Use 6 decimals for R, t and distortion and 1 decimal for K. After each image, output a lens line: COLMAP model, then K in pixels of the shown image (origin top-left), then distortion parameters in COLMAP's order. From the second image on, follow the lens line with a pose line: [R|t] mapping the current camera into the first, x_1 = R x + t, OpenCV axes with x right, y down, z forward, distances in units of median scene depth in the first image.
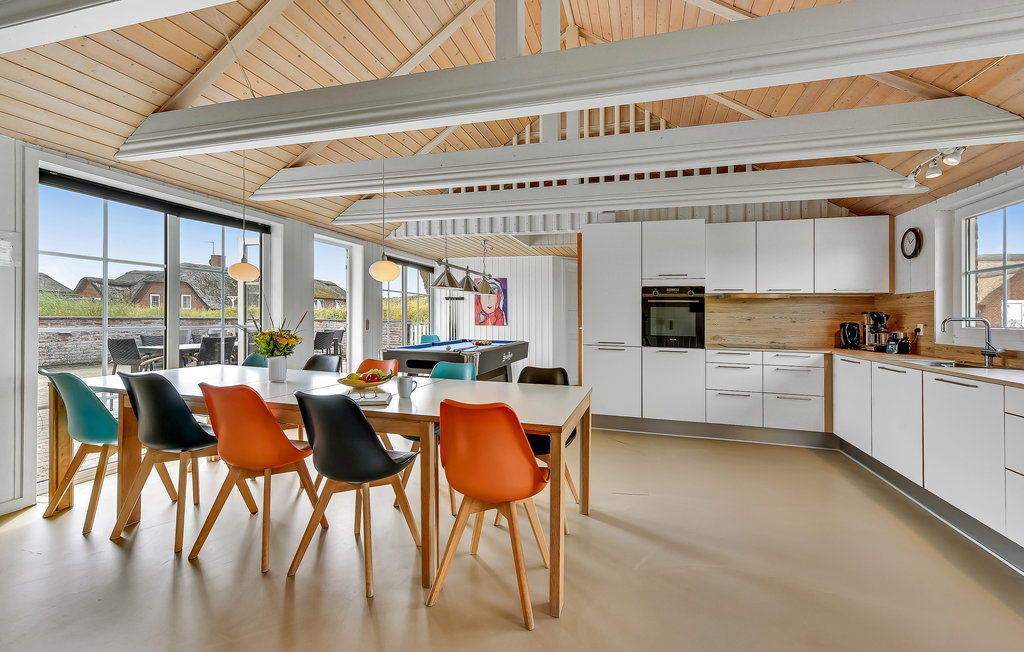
lens RADIAL K [[409.0, 0, 515.0], [0, 409.0, 313.0], [0, 0, 1]] dist [-0.002572, 0.000183]
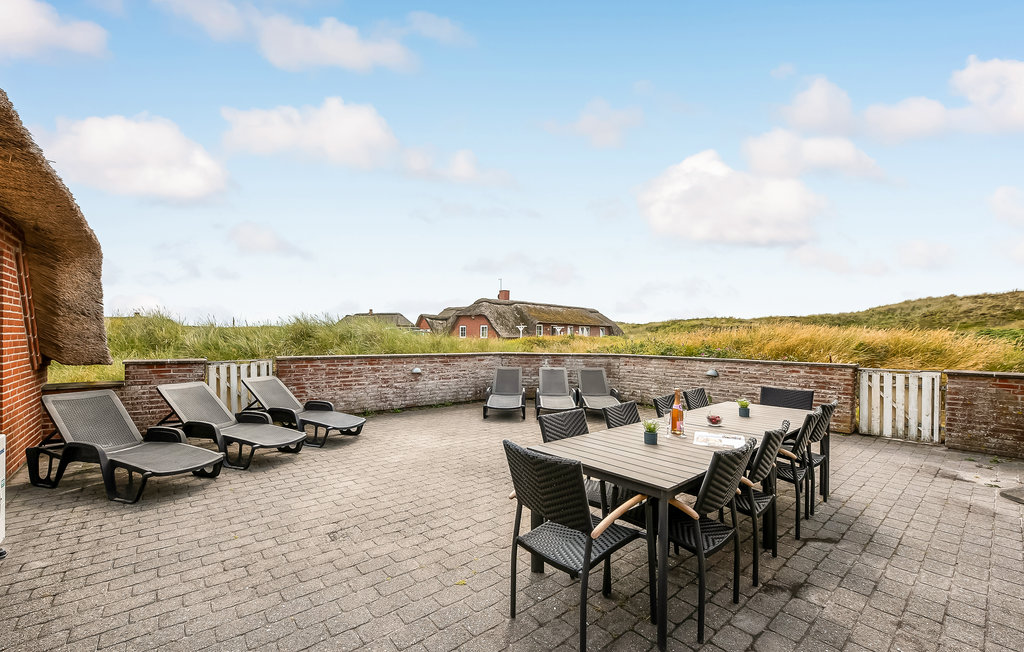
lens RADIAL K [[409.0, 0, 503.5], [0, 409.0, 339.1], [0, 0, 1]] dist [-0.002572, 0.000183]
pose [[0.819384, -0.004928, -0.573224, -0.528392], [0.005683, 0.999984, -0.000473, -0.028981], [0.573217, -0.002870, 0.819399, 0.457439]]
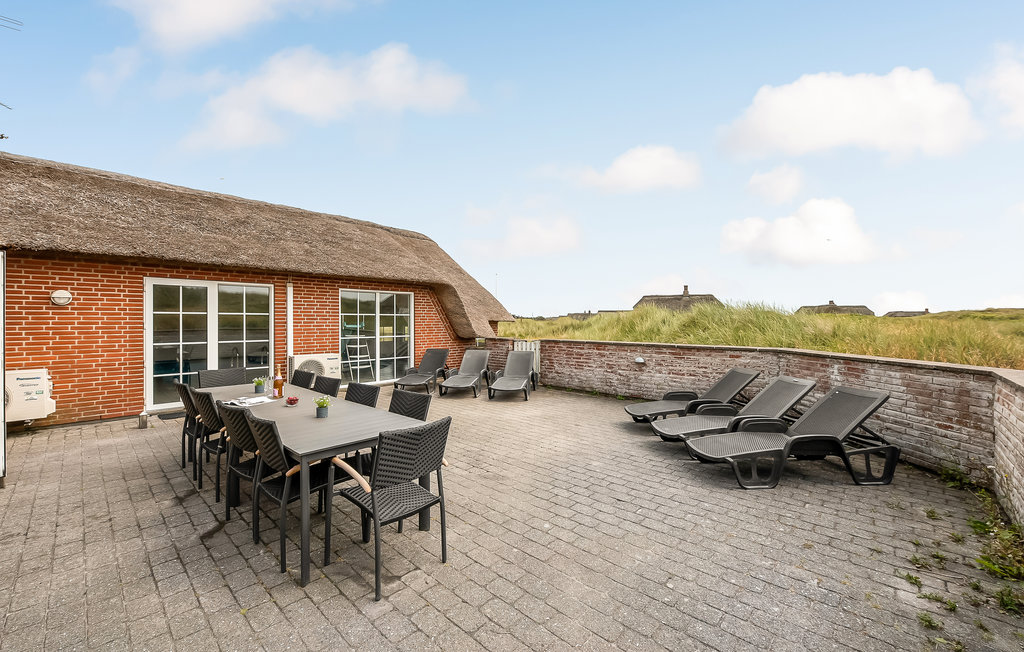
lens RADIAL K [[409.0, 0, 512.2], [0, 409.0, 318.9], [0, 0, 1]] dist [-0.002572, 0.000183]
pose [[-0.459873, -0.017408, -0.887814, -0.271271], [-0.001930, 0.999825, -0.018605, -0.030801], [0.887982, -0.006842, -0.459826, 1.441137]]
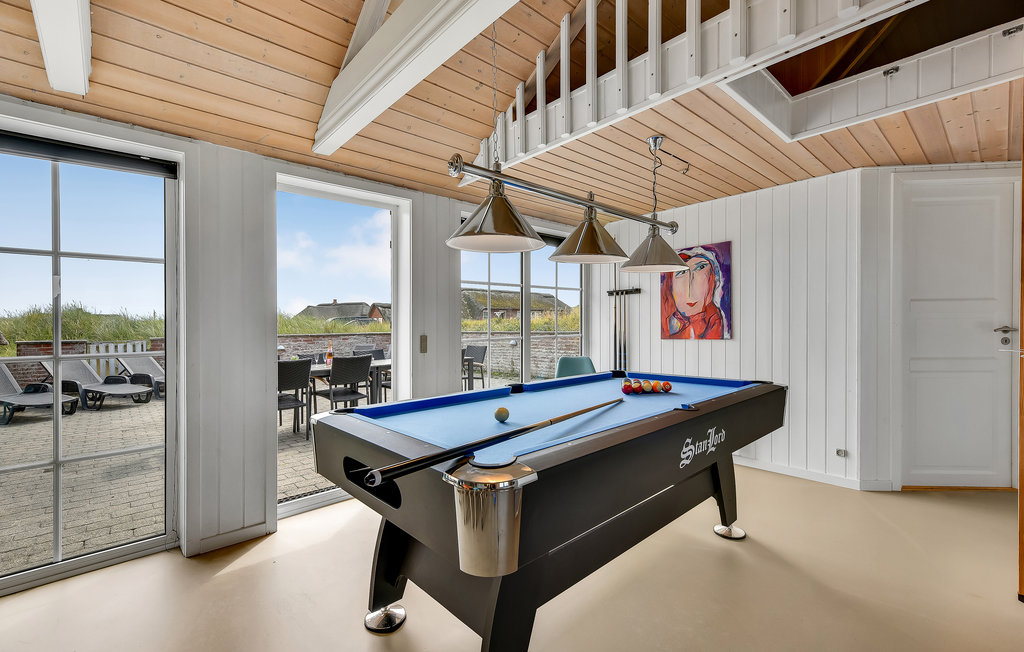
lens RADIAL K [[426.2, 0, 493.1], [0, 426.2, 326.5], [0, 0, 1]] dist [0.009041, 0.000264]
pose [[0.838713, -0.026348, -0.543935, 0.017278], [0.030696, 0.999528, -0.001087, 0.007216], [0.543707, -0.015785, 0.839126, 0.423408]]
